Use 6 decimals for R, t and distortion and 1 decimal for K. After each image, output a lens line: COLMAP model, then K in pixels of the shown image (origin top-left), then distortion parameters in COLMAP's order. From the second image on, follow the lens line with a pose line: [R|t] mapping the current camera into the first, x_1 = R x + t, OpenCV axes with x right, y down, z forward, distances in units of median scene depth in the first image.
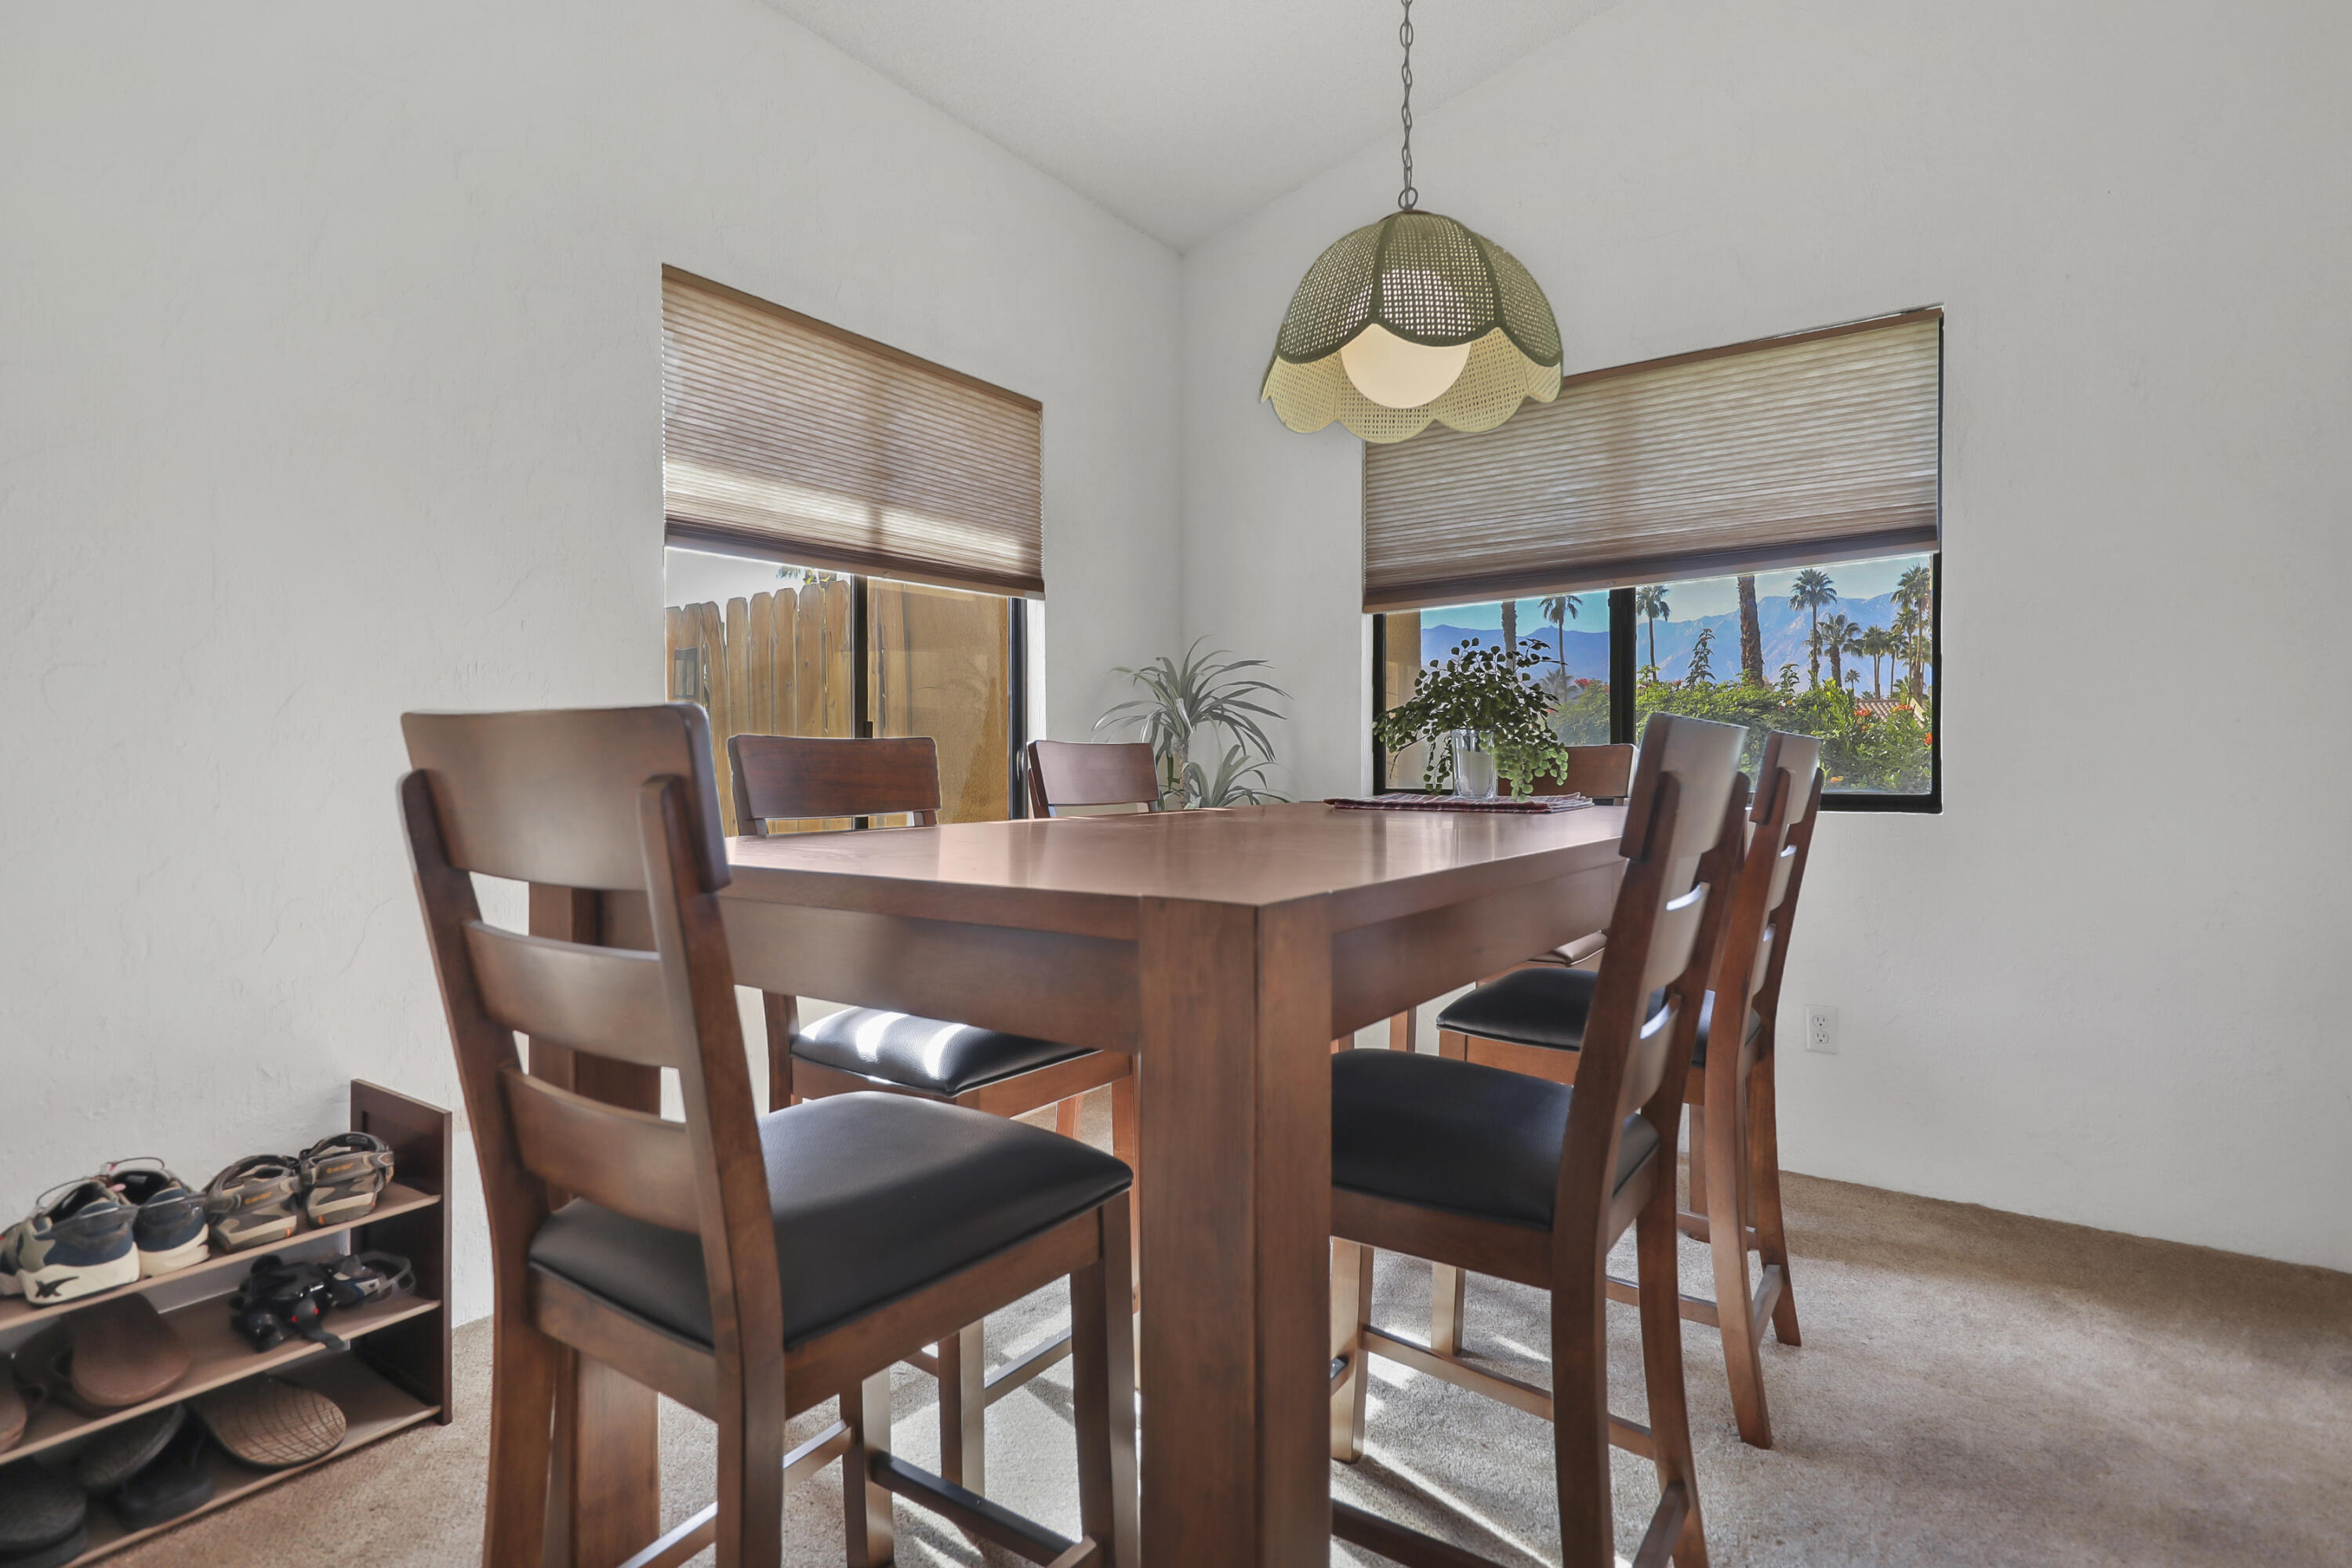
lens RADIAL K [[1182.7, 0, 1176.0], [0, 1182.7, 784.0], [0, 0, 1]] dist [0.000081, 0.000003]
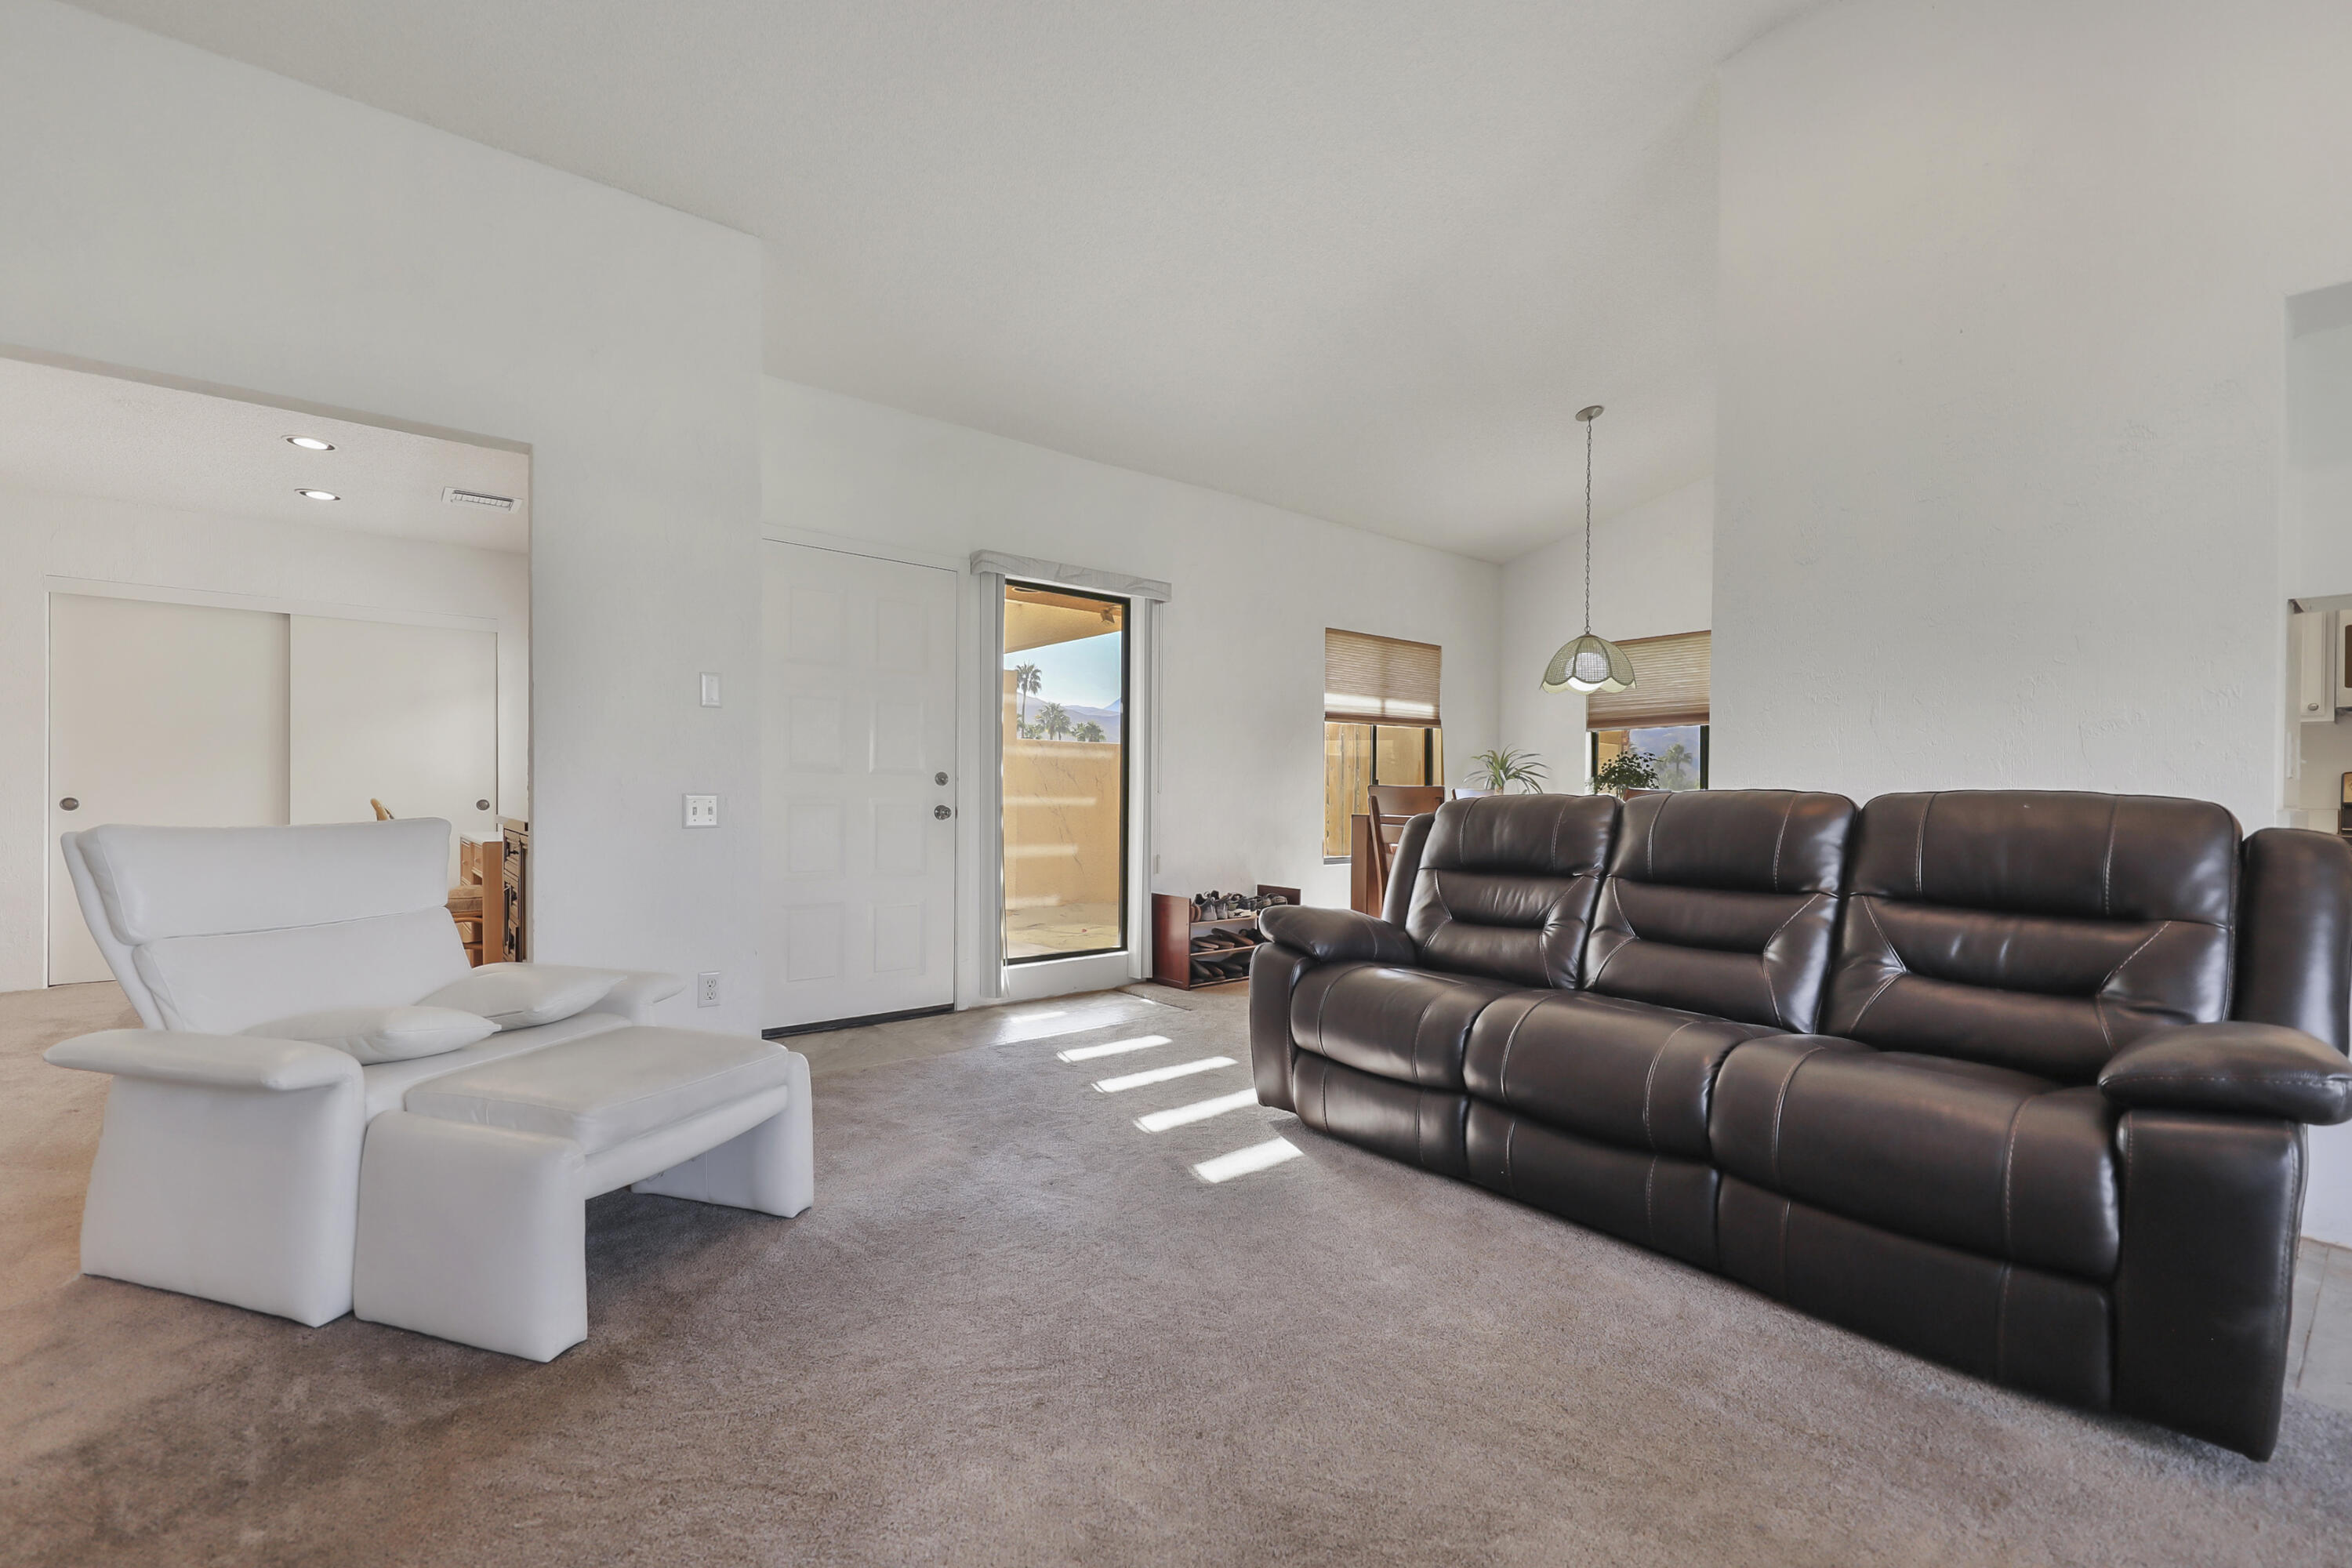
lens RADIAL K [[1010.2, 0, 1140.2], [0, 1010.2, 786.1], [0, 0, 1]] dist [0.019595, -0.009701]
pose [[0.955791, 0.011548, -0.293819, -0.092375], [-0.018421, 0.999617, -0.020635, 0.015977], [0.293468, 0.025135, 0.955638, -1.173362]]
